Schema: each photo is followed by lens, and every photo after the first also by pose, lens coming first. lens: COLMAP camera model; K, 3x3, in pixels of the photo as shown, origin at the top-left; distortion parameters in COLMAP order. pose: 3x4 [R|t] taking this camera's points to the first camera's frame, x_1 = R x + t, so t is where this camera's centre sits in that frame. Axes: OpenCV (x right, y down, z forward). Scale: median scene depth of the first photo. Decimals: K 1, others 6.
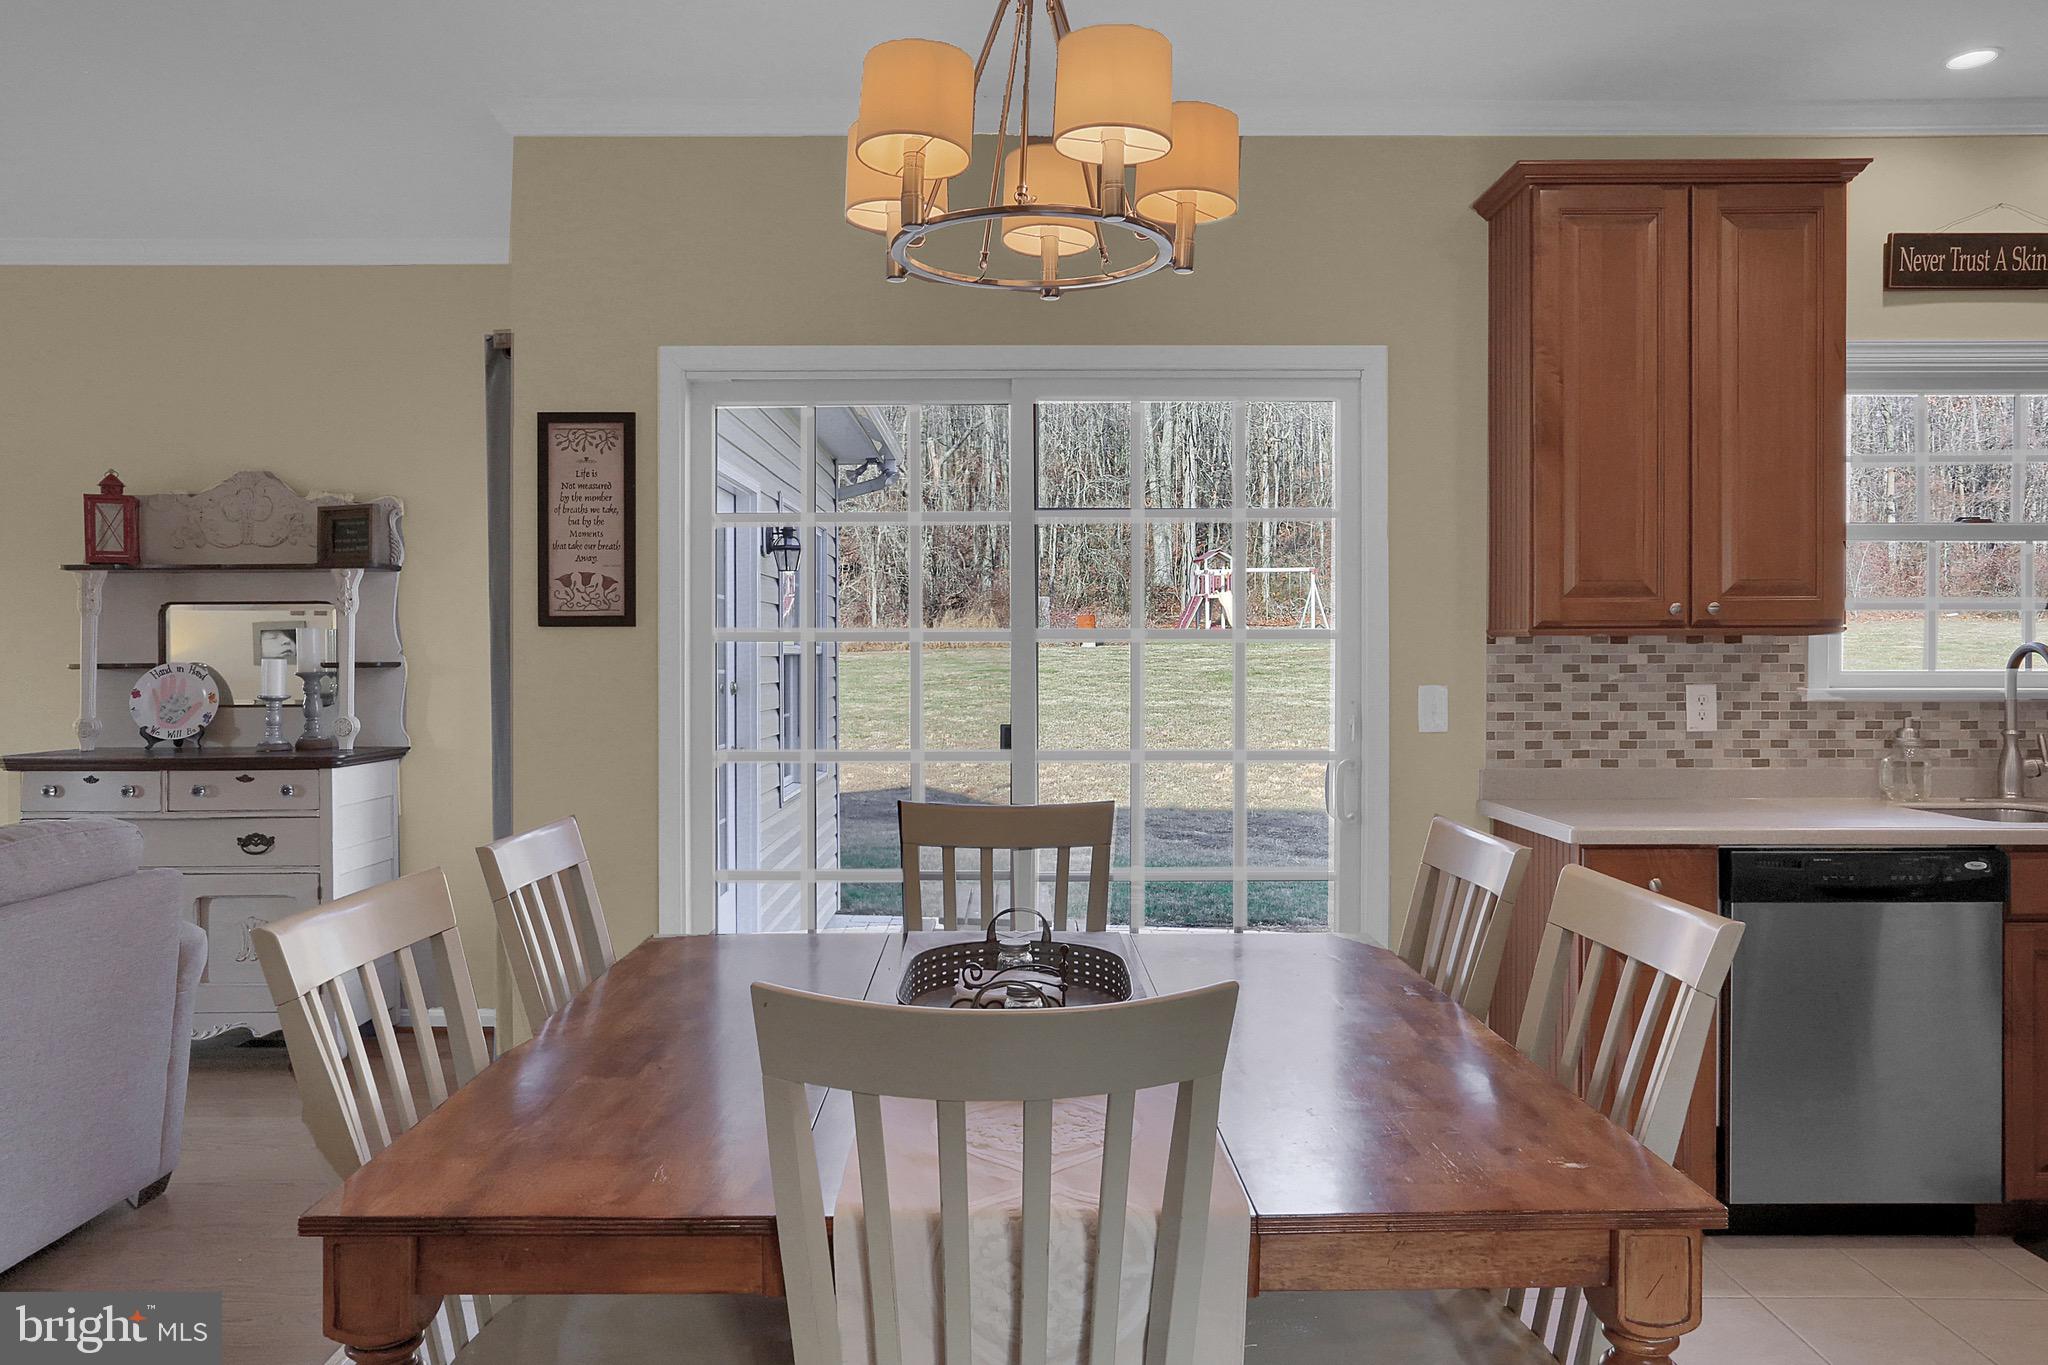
lens RADIAL K [[1441.7, 0, 1010.2], [0, 1441.7, 661.7], [0, 0, 1]] dist [-0.027440, 0.010392]
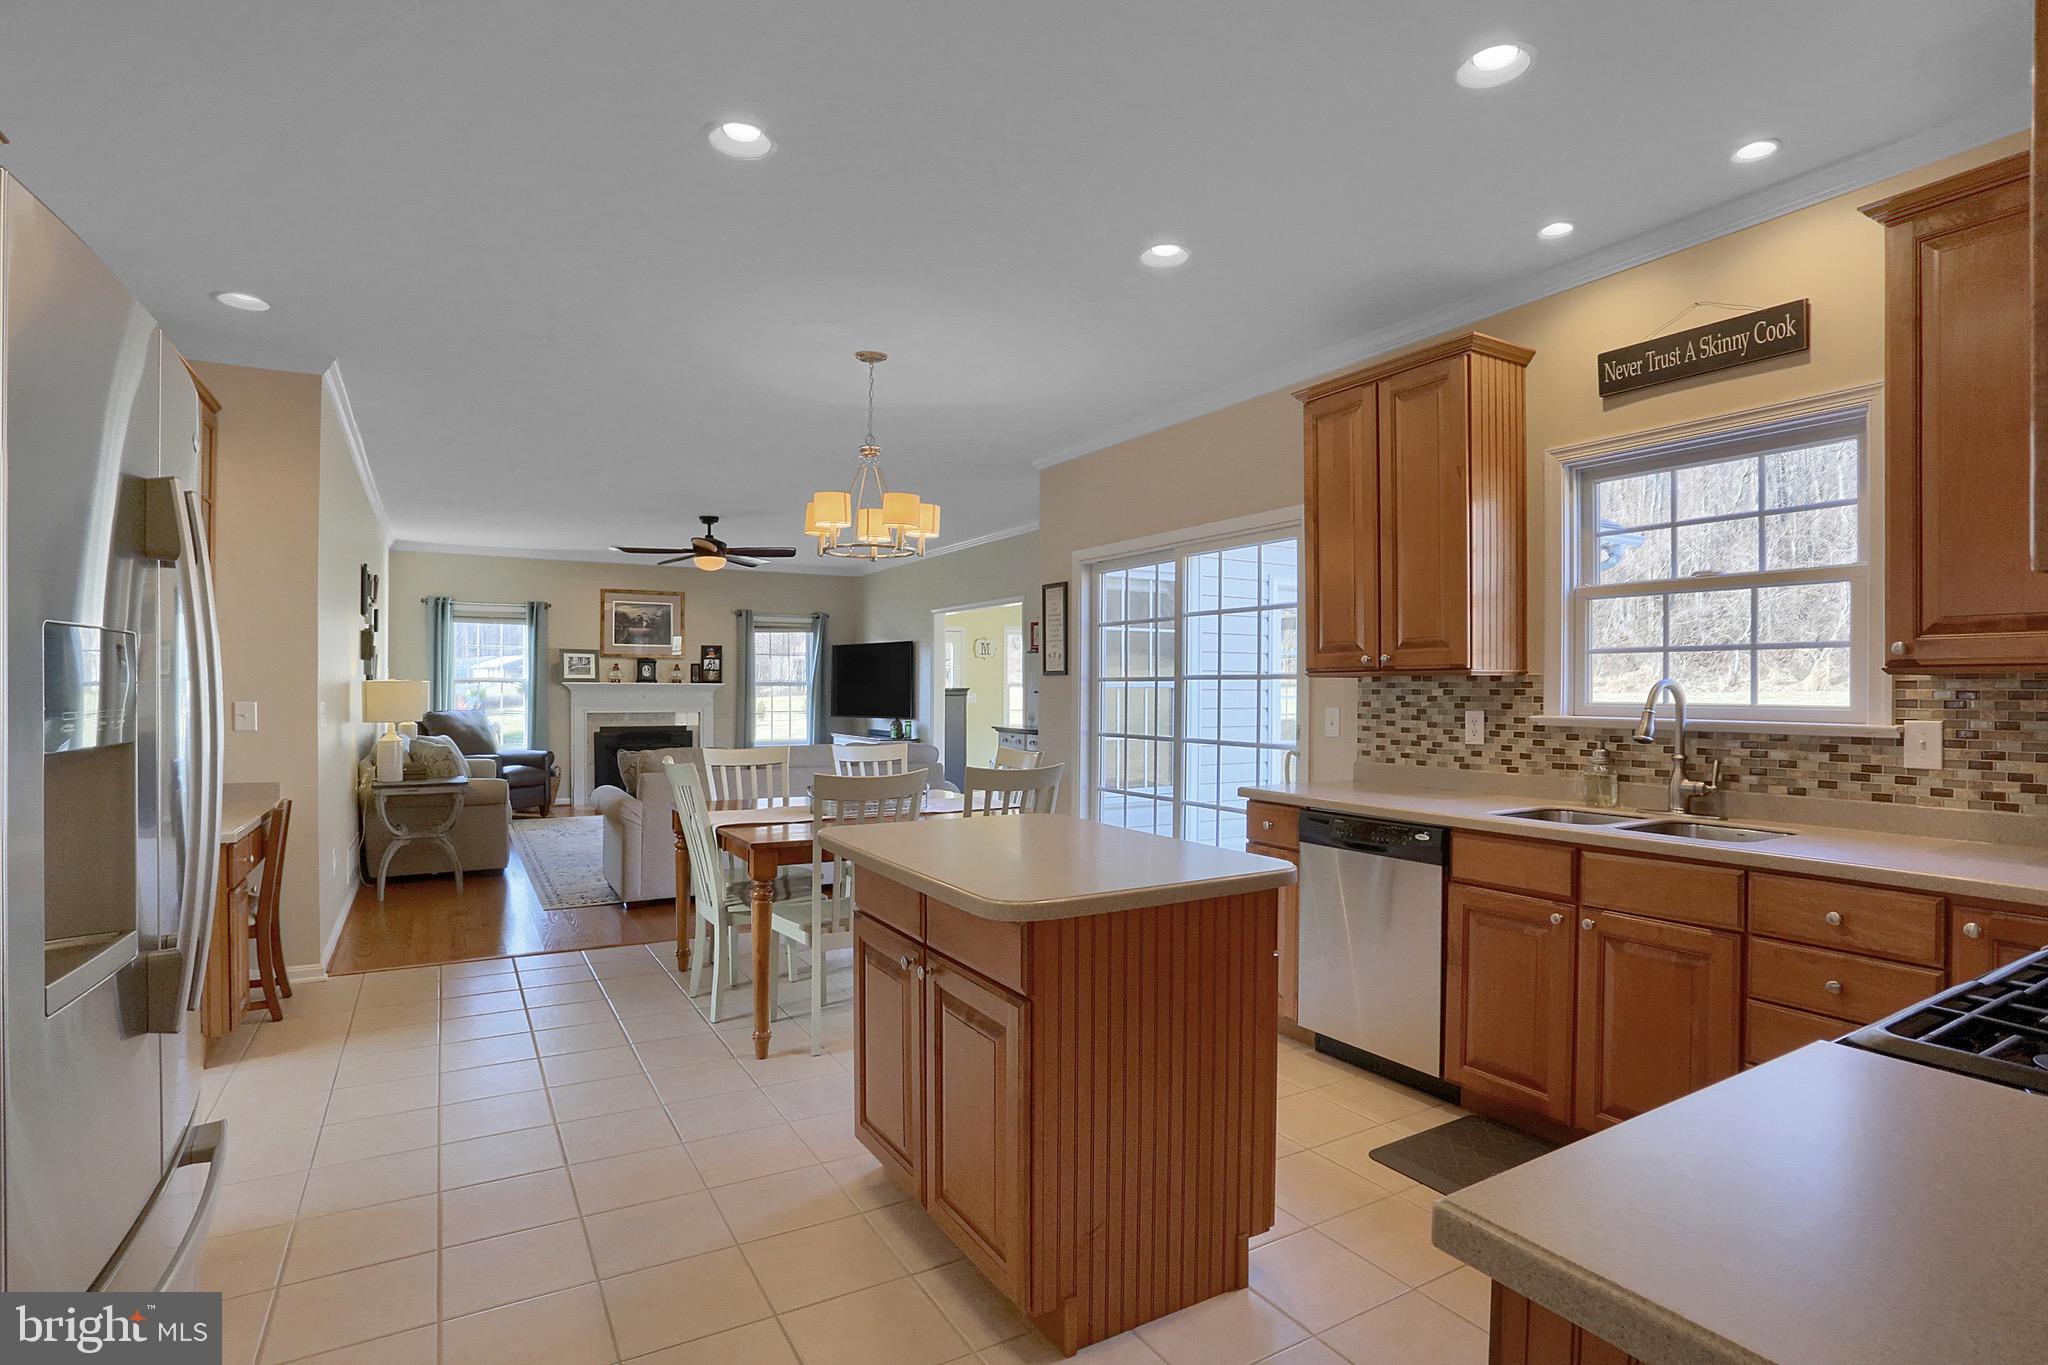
lens RADIAL K [[1018.2, 0, 1008.1], [0, 1018.2, 686.9], [0, 0, 1]] dist [-0.050459, 0.002134]
pose [[0.501922, 0.002270, -0.864910, 1.095851], [-0.009359, 0.999952, -0.002807, -0.000302], [0.864862, 0.009504, 0.501919, 0.110710]]
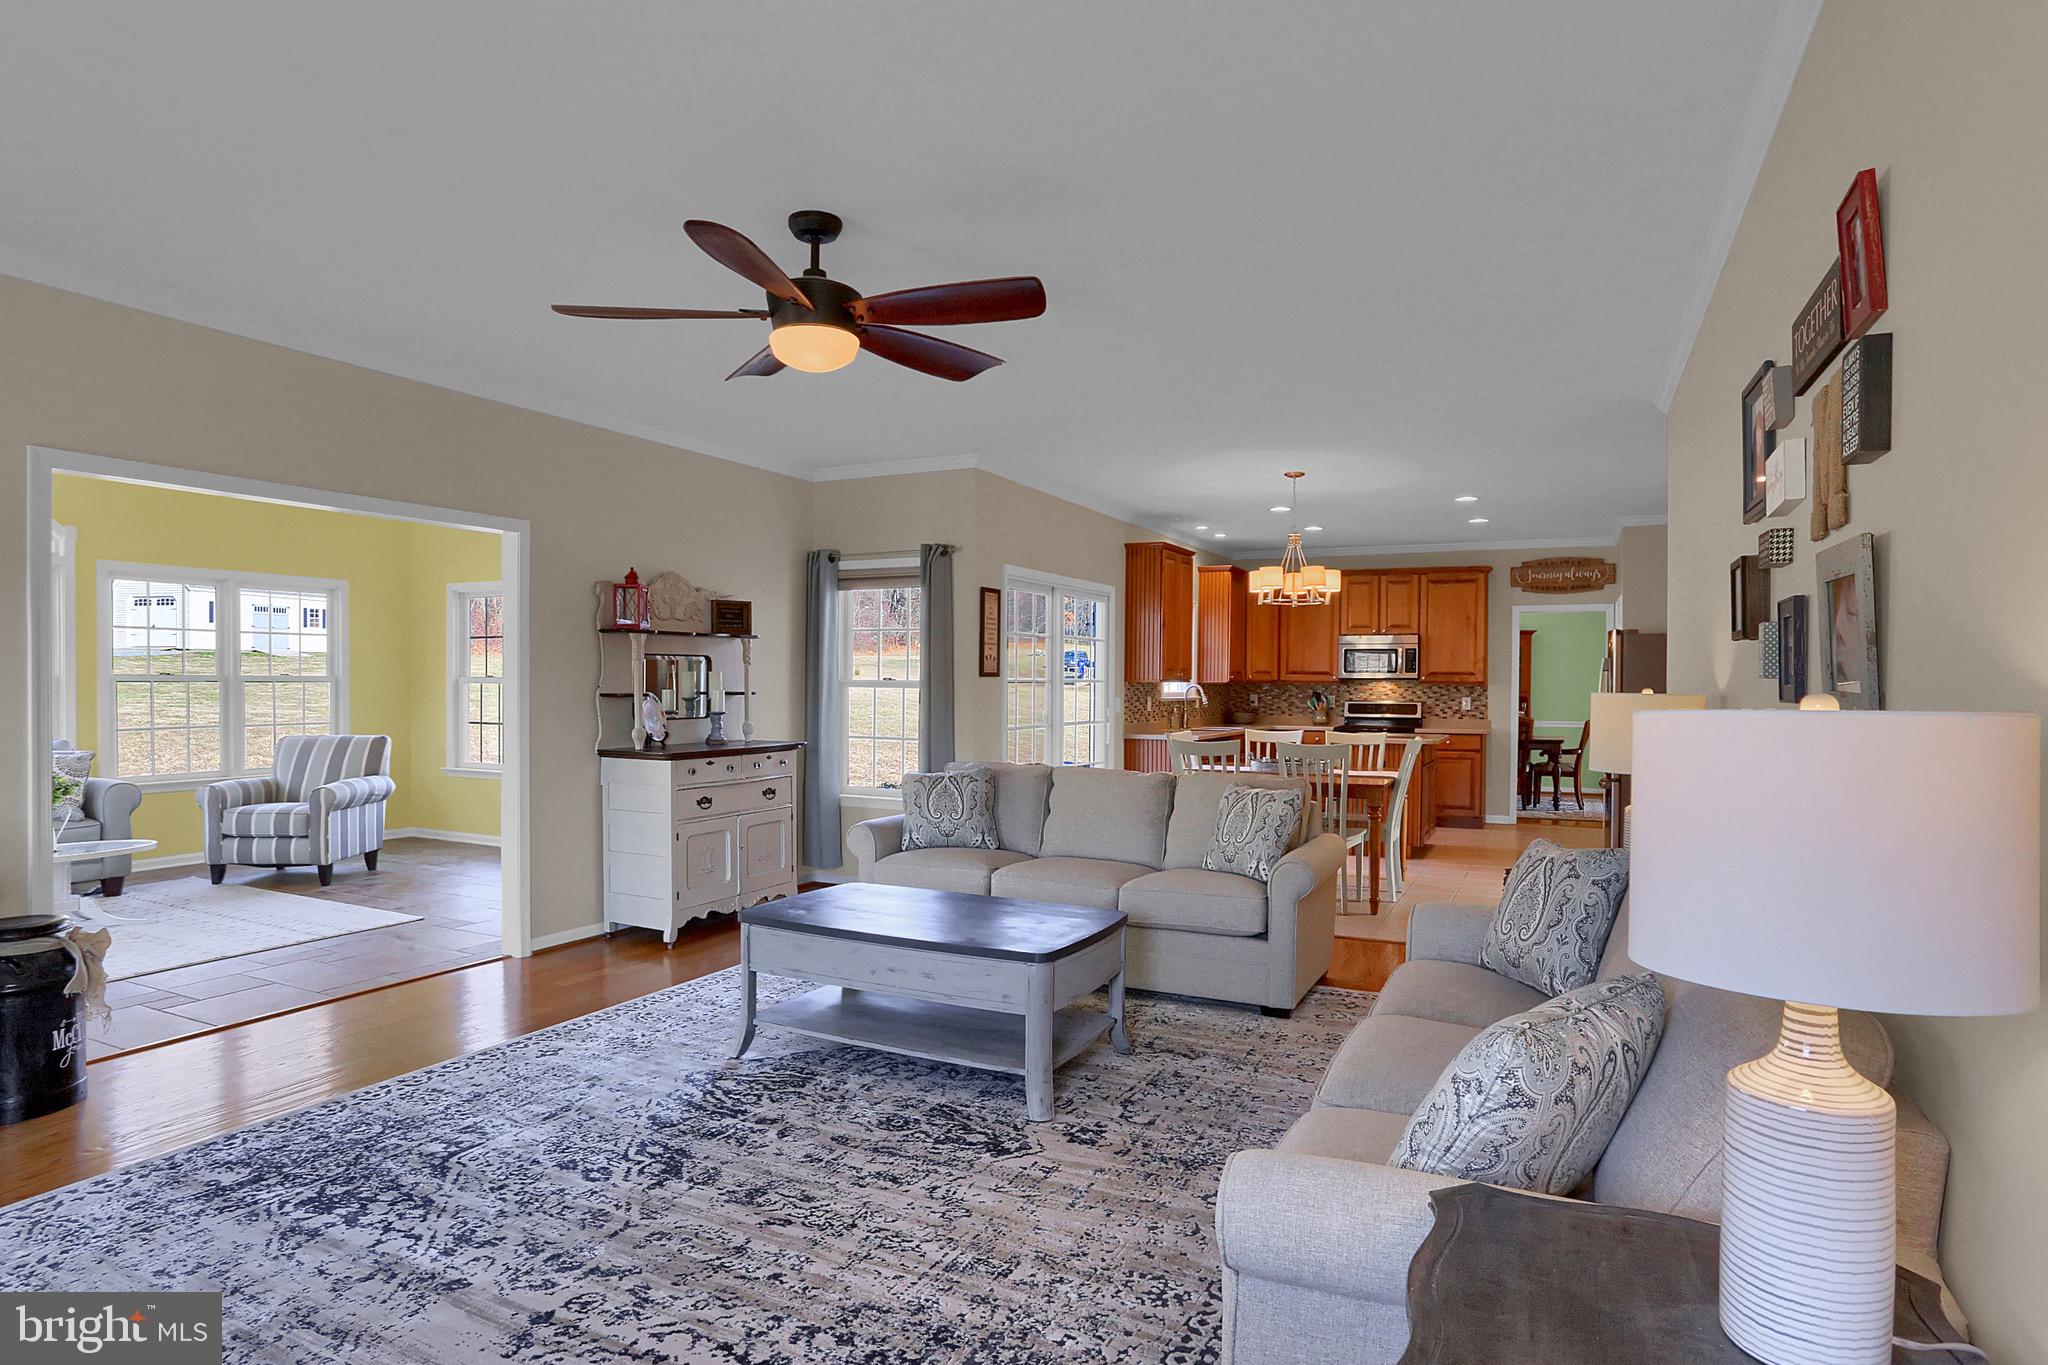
lens RADIAL K [[1127.3, 0, 1010.6], [0, 1127.3, 688.3], [0, 0, 1]] dist [-0.033004, 0.019602]
pose [[0.441877, -0.002581, 0.897072, -1.972939], [-0.003527, 0.999983, 0.004614, -0.014284], [-0.897069, -0.005203, 0.441861, 0.128133]]
